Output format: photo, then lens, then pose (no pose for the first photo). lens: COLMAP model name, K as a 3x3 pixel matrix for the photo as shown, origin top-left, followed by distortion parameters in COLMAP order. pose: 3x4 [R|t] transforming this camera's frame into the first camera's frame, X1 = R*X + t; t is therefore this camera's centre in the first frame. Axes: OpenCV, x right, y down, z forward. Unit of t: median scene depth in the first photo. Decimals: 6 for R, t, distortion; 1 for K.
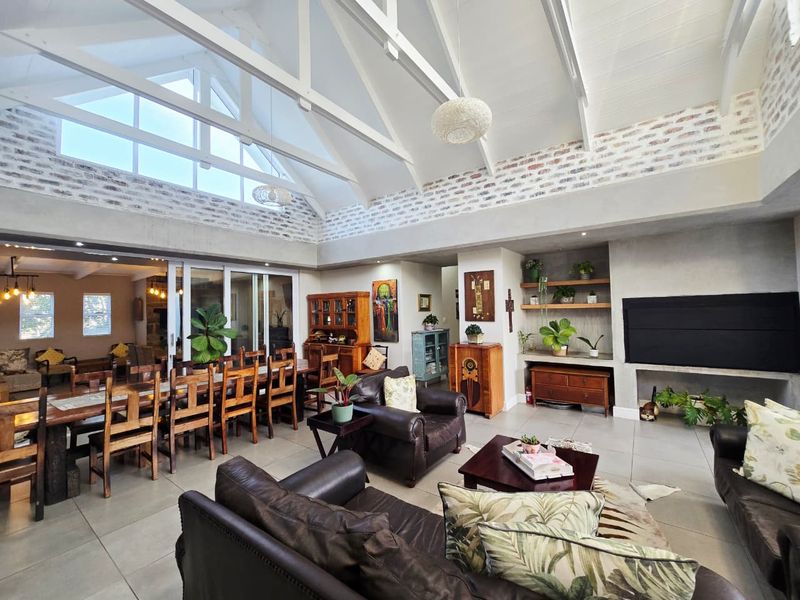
lens RADIAL K [[327.9, 0, 401.7], [0, 327.9, 298.3], [0, 0, 1]] dist [-0.002215, 0.000468]
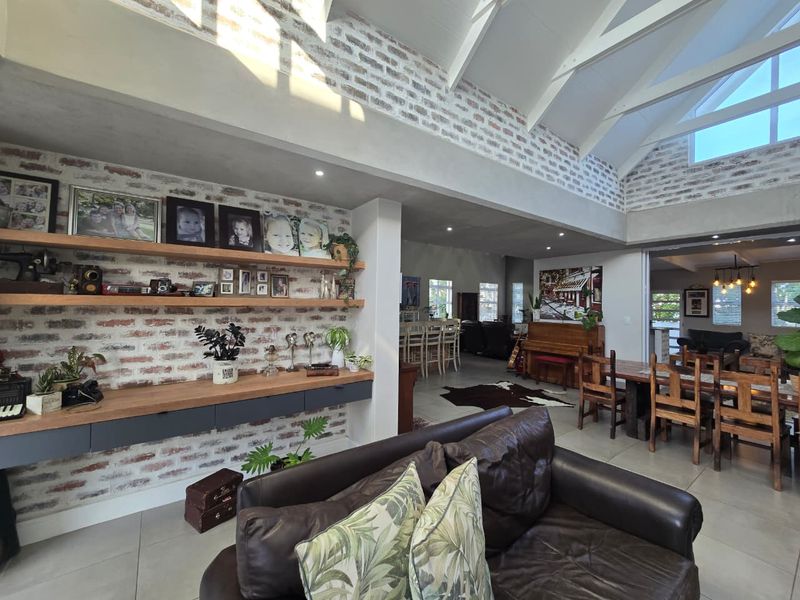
lens RADIAL K [[327.9, 0, 401.7], [0, 327.9, 298.3], [0, 0, 1]] dist [-0.002215, 0.000468]
pose [[-0.293358, 0.004857, -0.955990, 0.368217], [0.030269, 0.999533, -0.004210, 0.010811], [0.955523, -0.030172, -0.293368, 0.334986]]
